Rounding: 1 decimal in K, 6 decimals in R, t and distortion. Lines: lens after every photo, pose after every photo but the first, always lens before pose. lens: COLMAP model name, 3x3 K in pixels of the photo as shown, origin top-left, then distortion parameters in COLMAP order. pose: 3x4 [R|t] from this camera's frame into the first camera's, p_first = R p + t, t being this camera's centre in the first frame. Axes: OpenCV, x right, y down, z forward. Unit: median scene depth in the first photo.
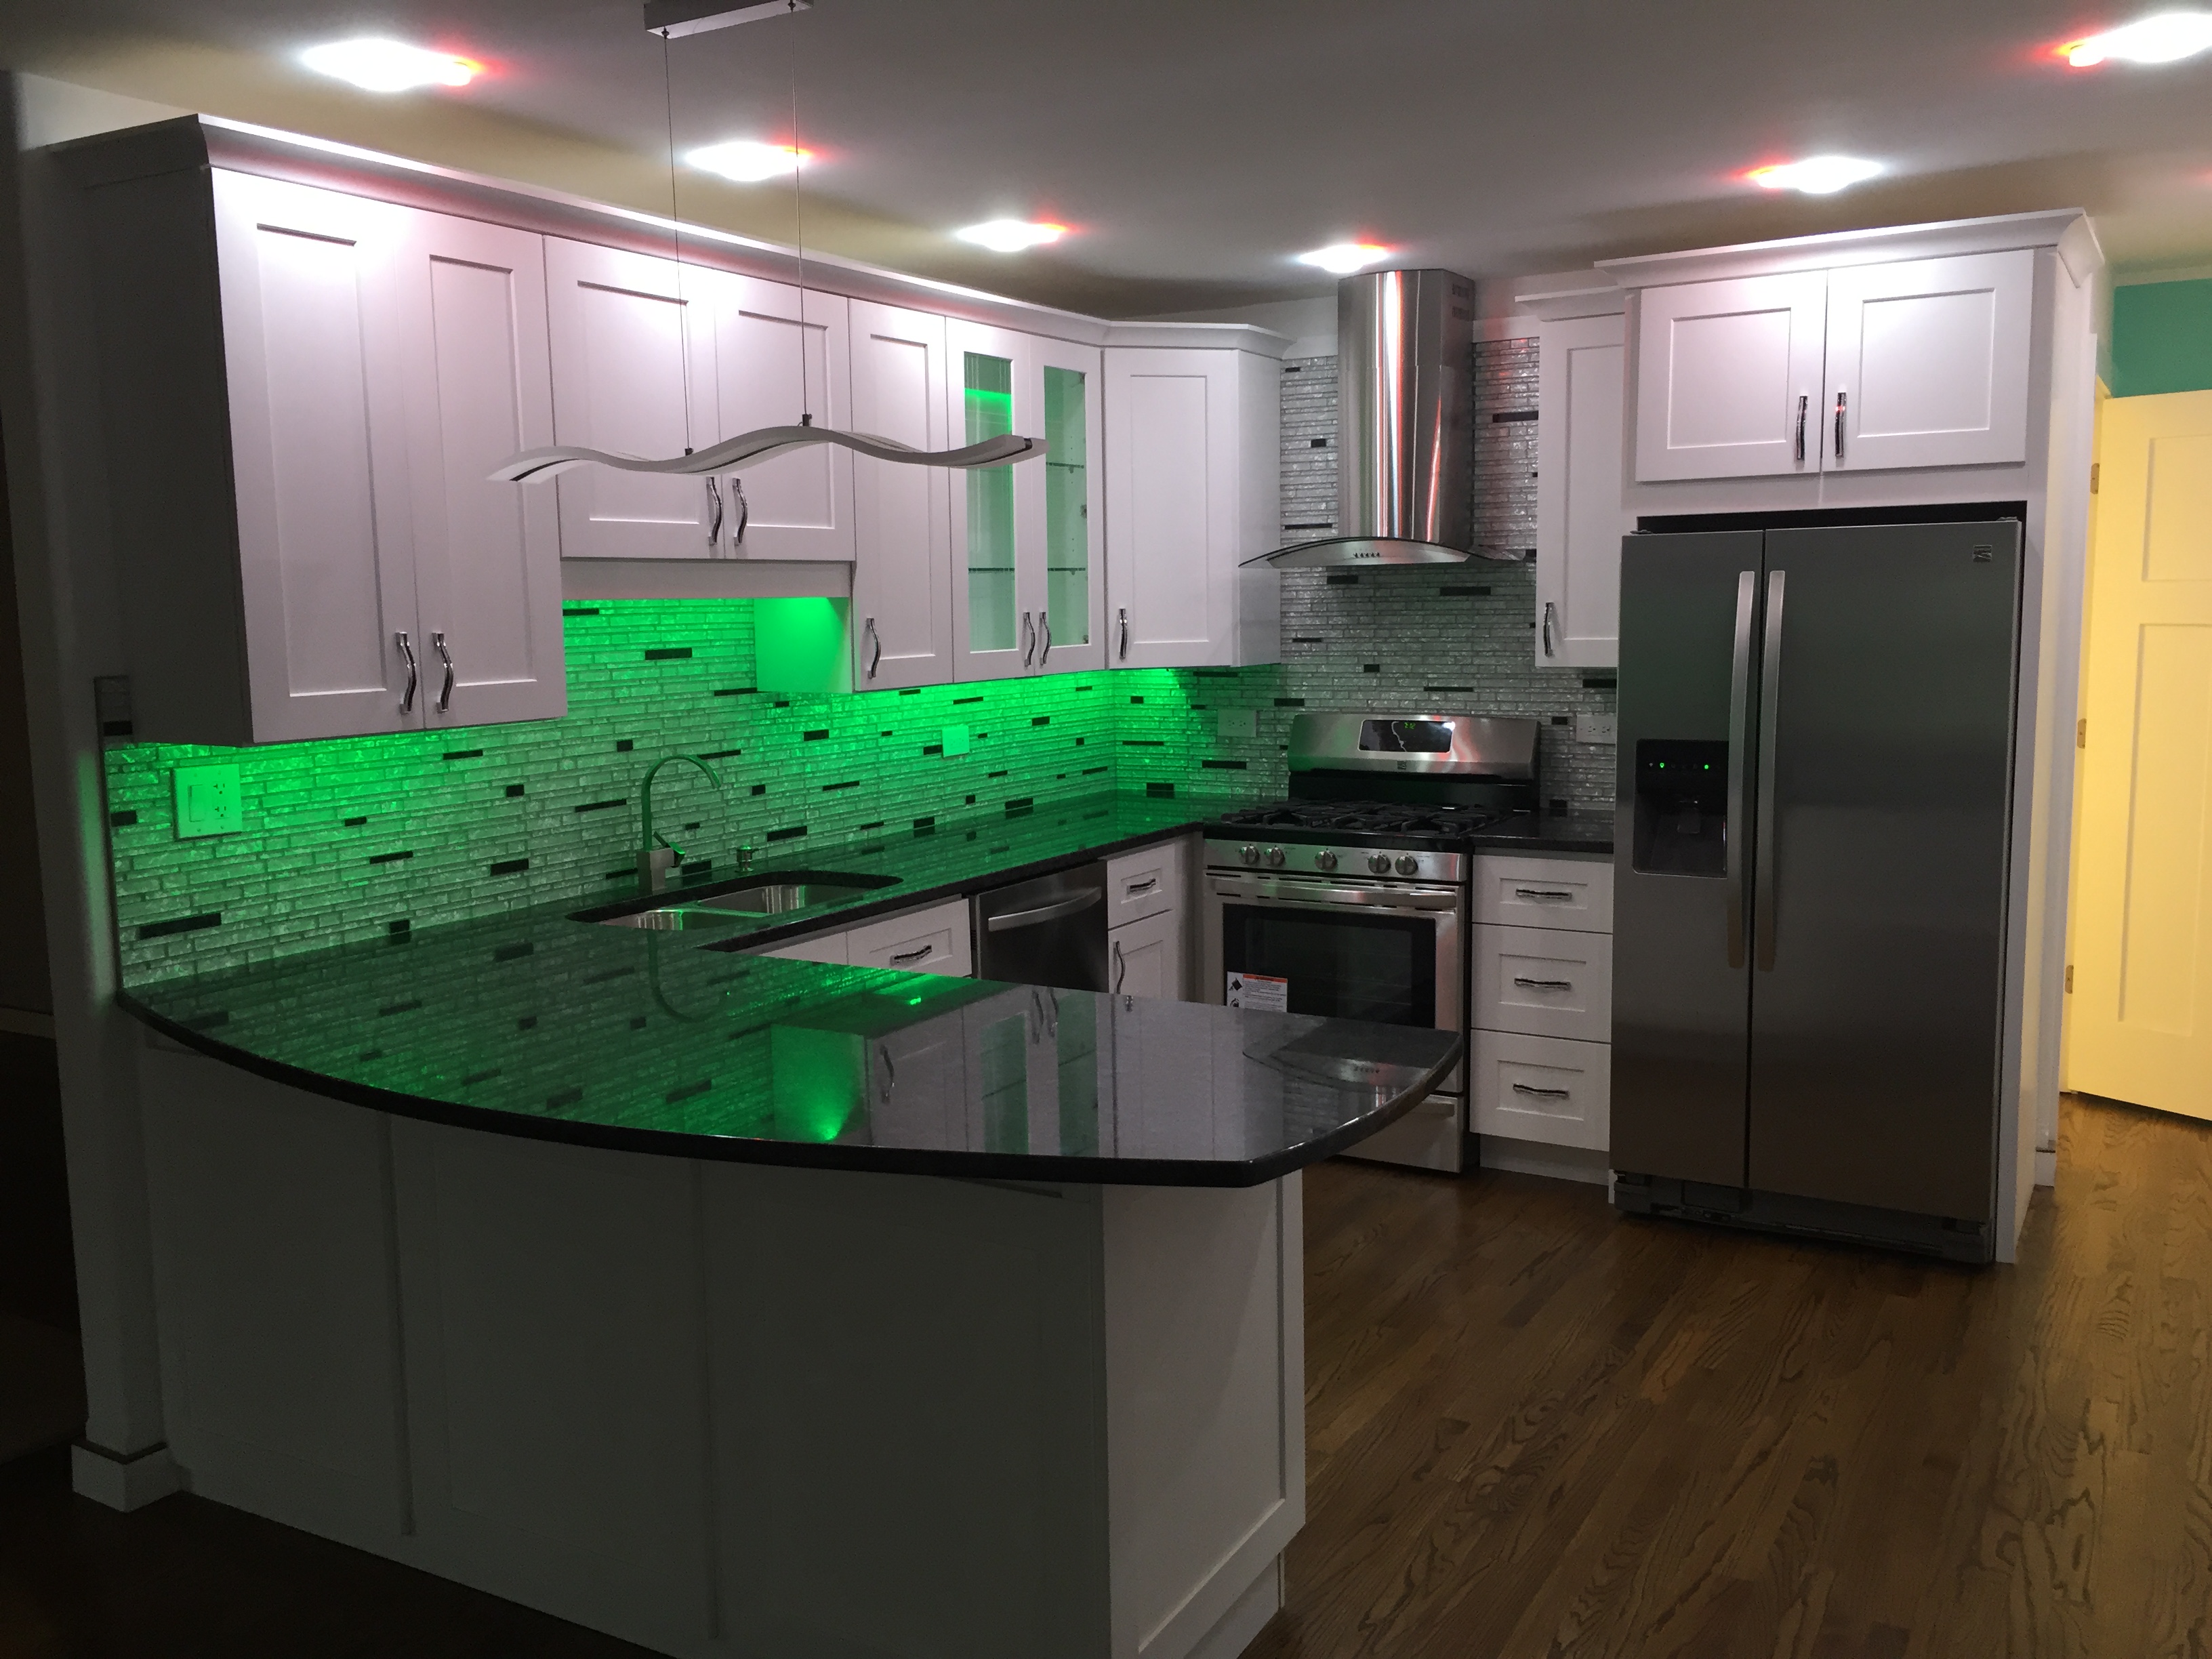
lens RADIAL K [[1883.5, 0, 1103.8], [0, 1883.5, 827.0], [0, 0, 1]] dist [0.079617, -0.107184]
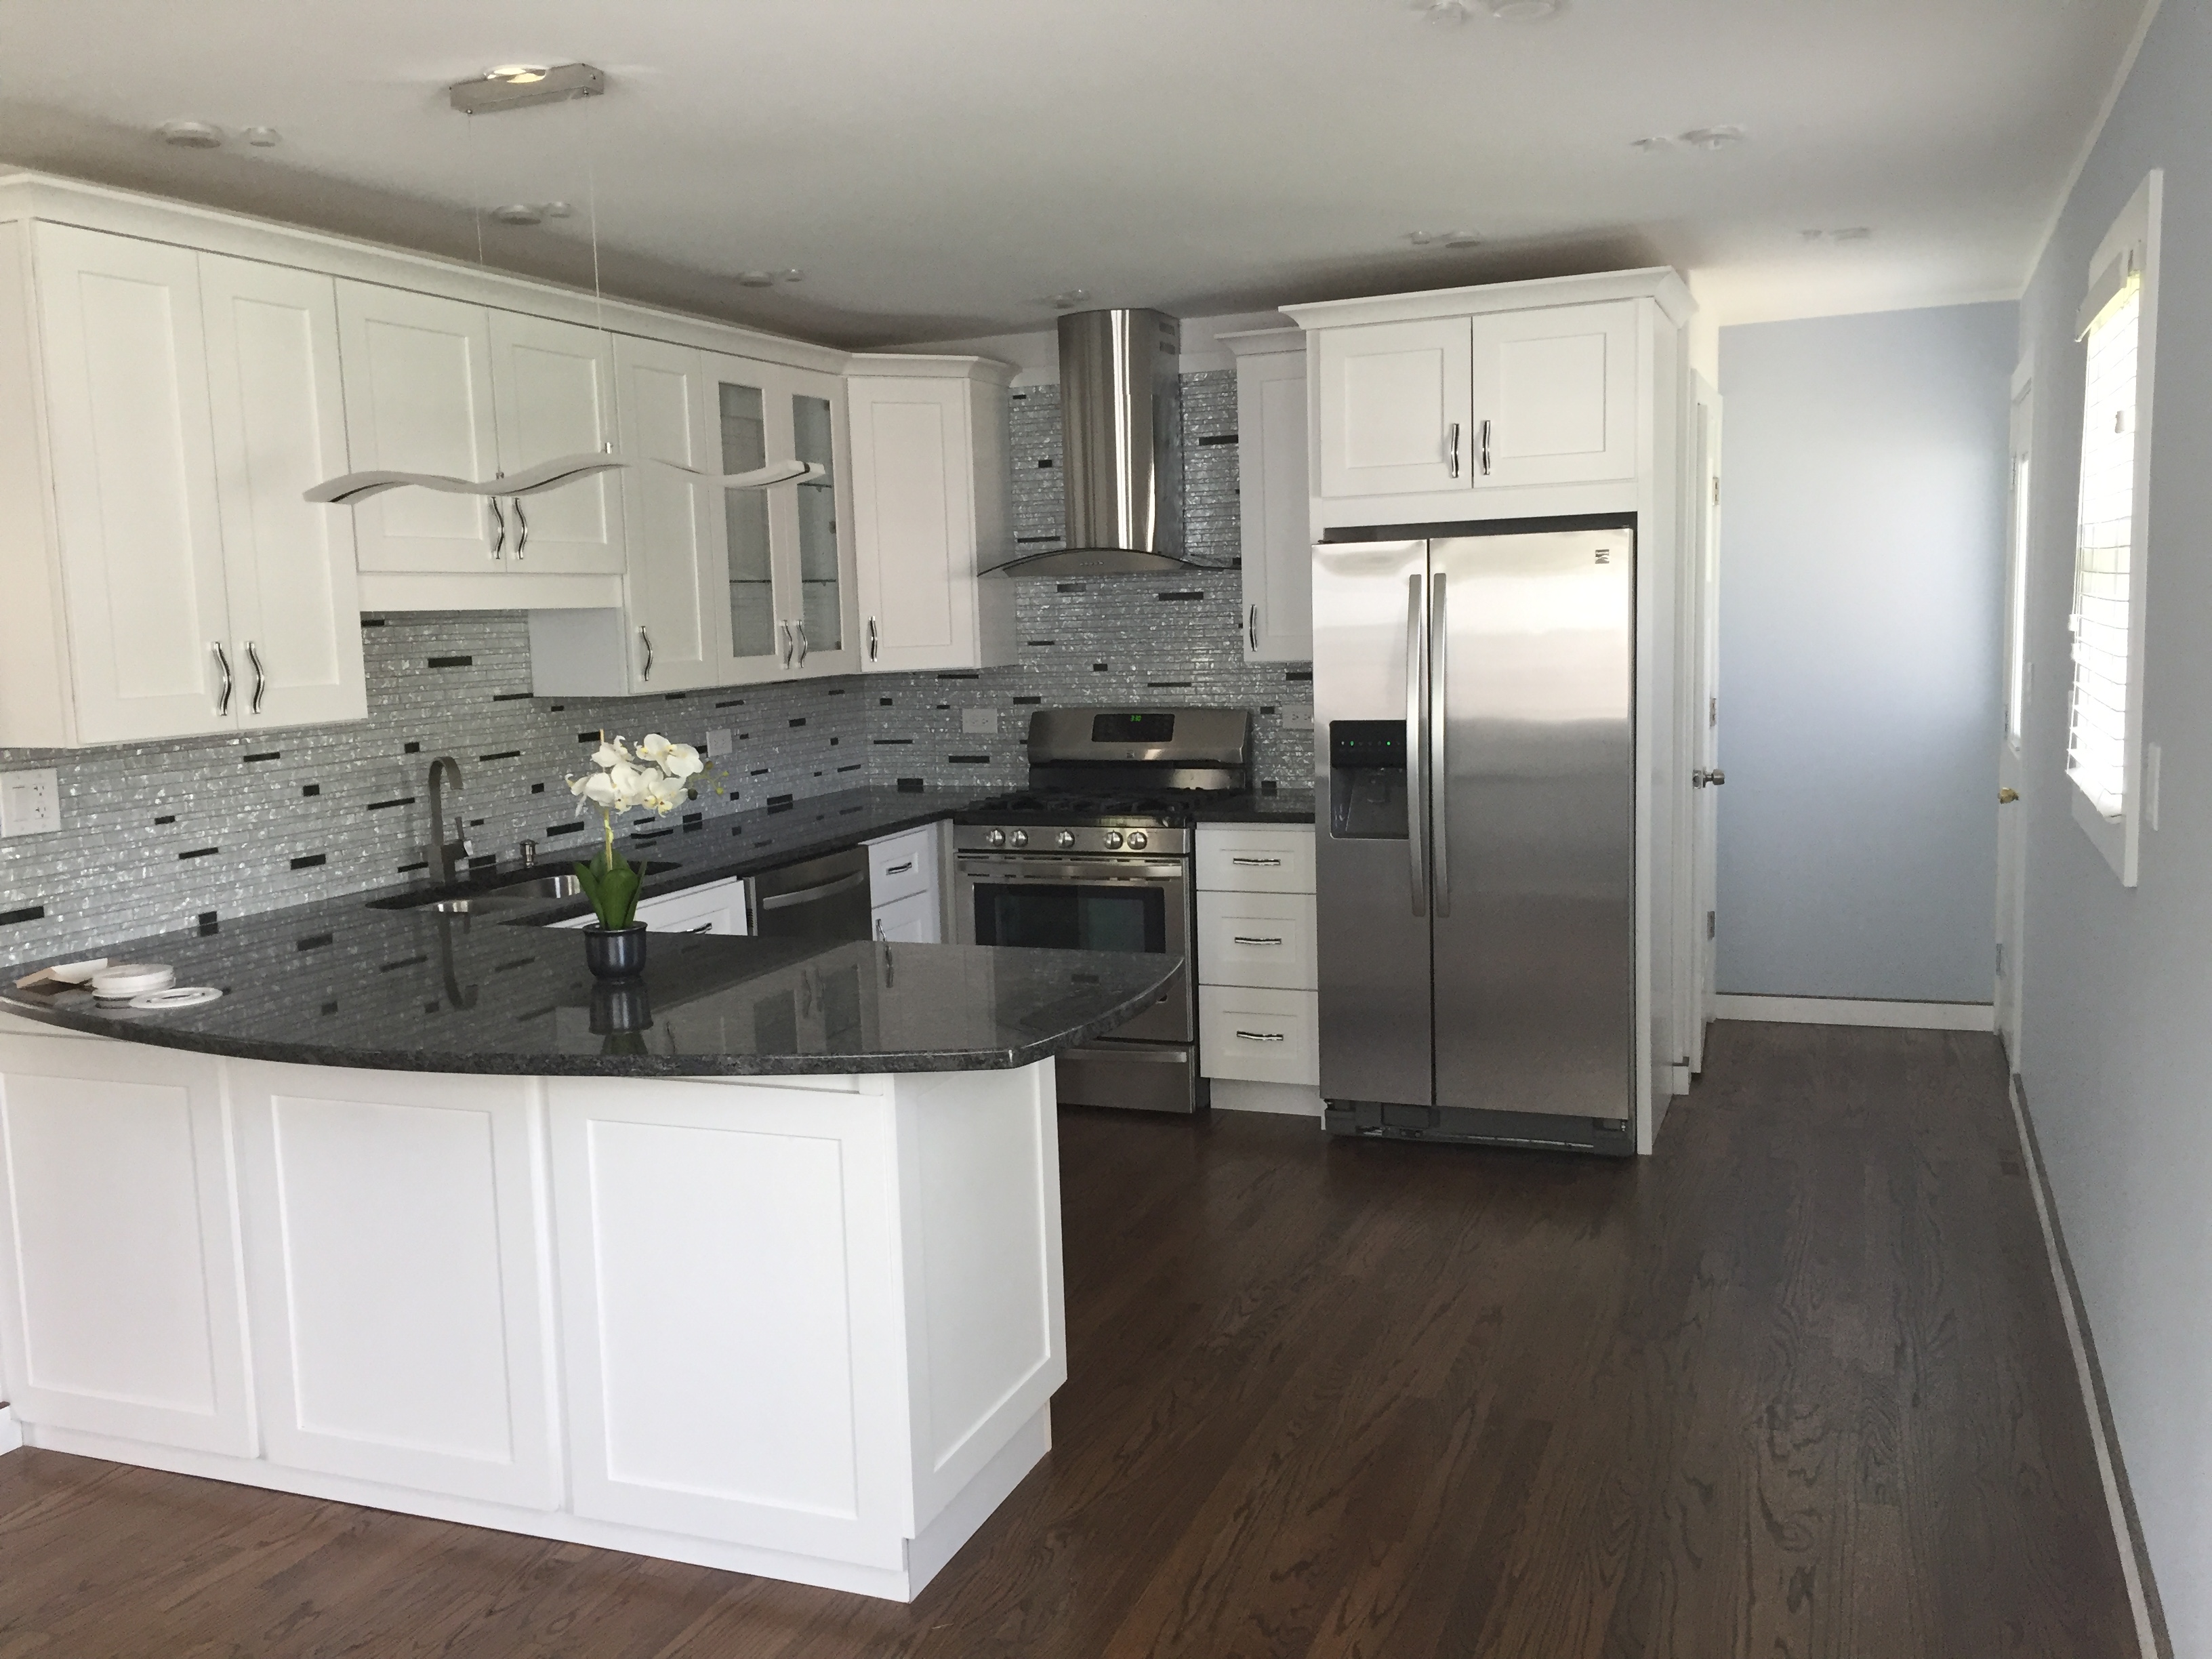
lens RADIAL K [[1883.5, 0, 1106.8], [0, 1883.5, 830.7], [0, 0, 1]] dist [0.079617, -0.107184]
pose [[0.989405, -0.032421, 0.141515, -0.016006], [0.033463, 0.999428, -0.004987, 0.020385], [-0.141273, 0.009669, 0.989924, -0.108979]]
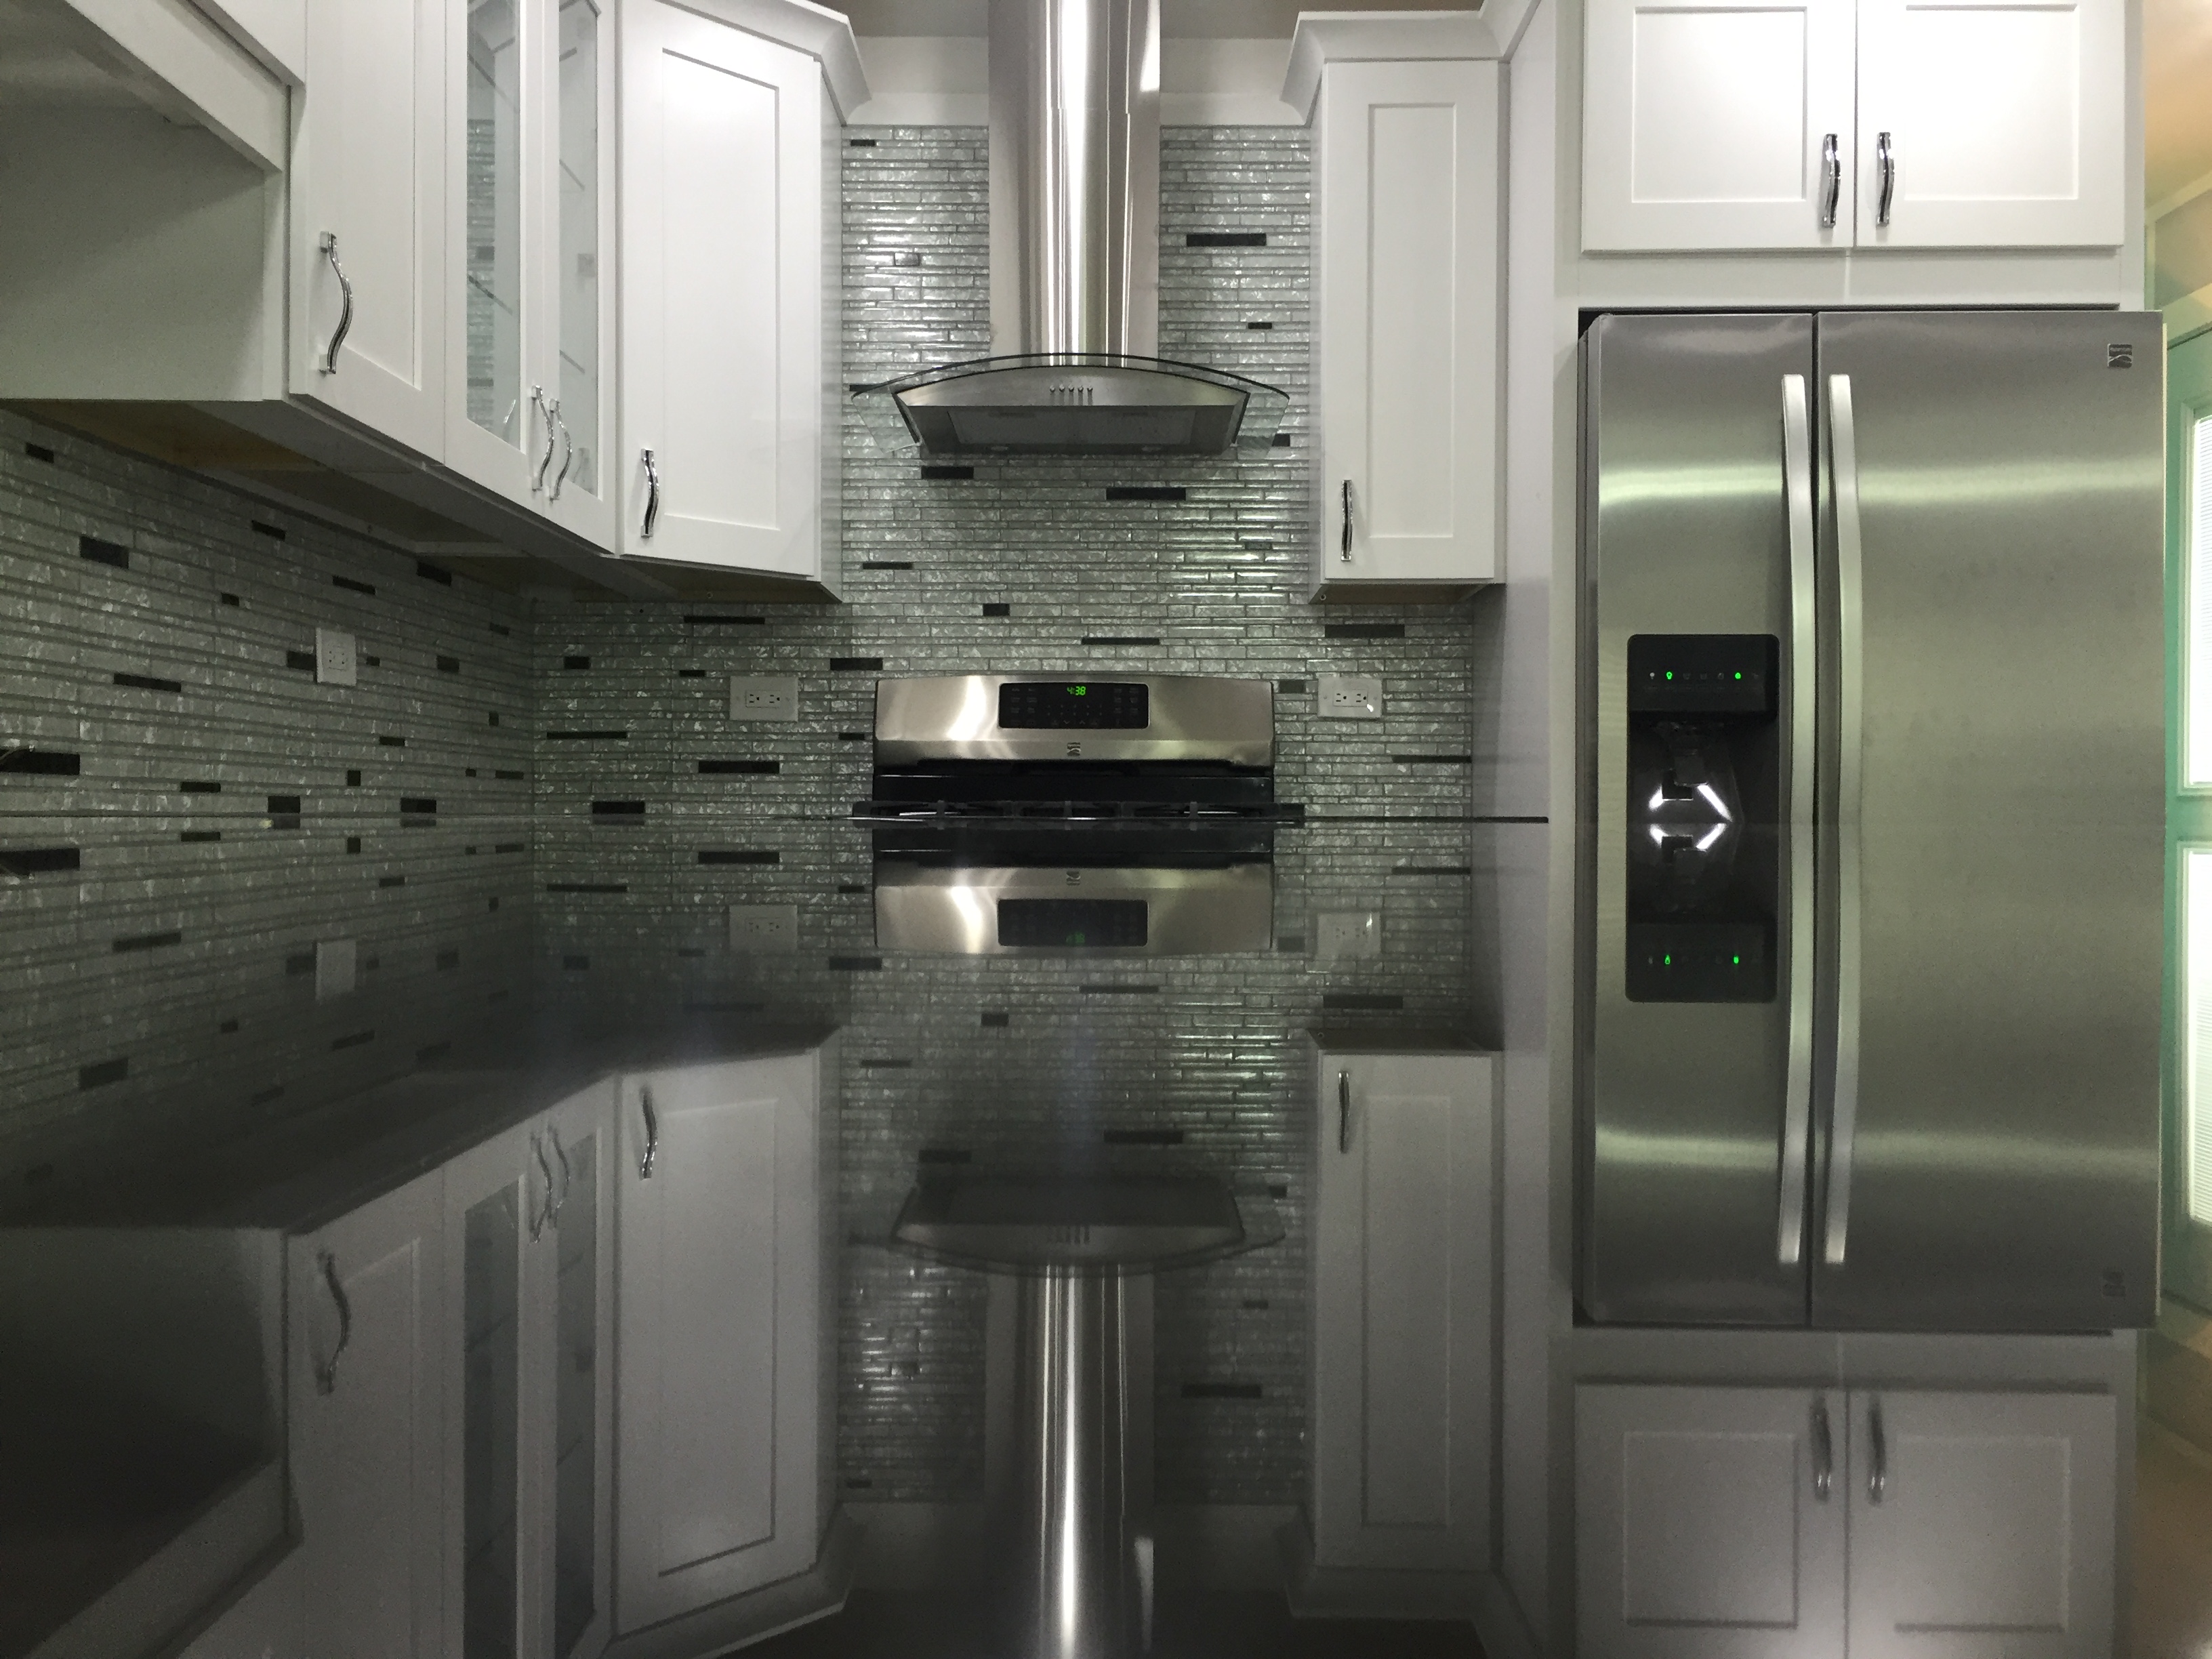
lens RADIAL K [[1883.5, 0, 1118.1], [0, 1883.5, 827.4], [0, 0, 1]] dist [0.079617, -0.107184]
pose [[0.863286, 0.016277, 0.504453, -0.176161], [0.046546, 0.992653, -0.111685, 0.076806], [-0.502565, 0.119896, 0.856186, 0.523478]]
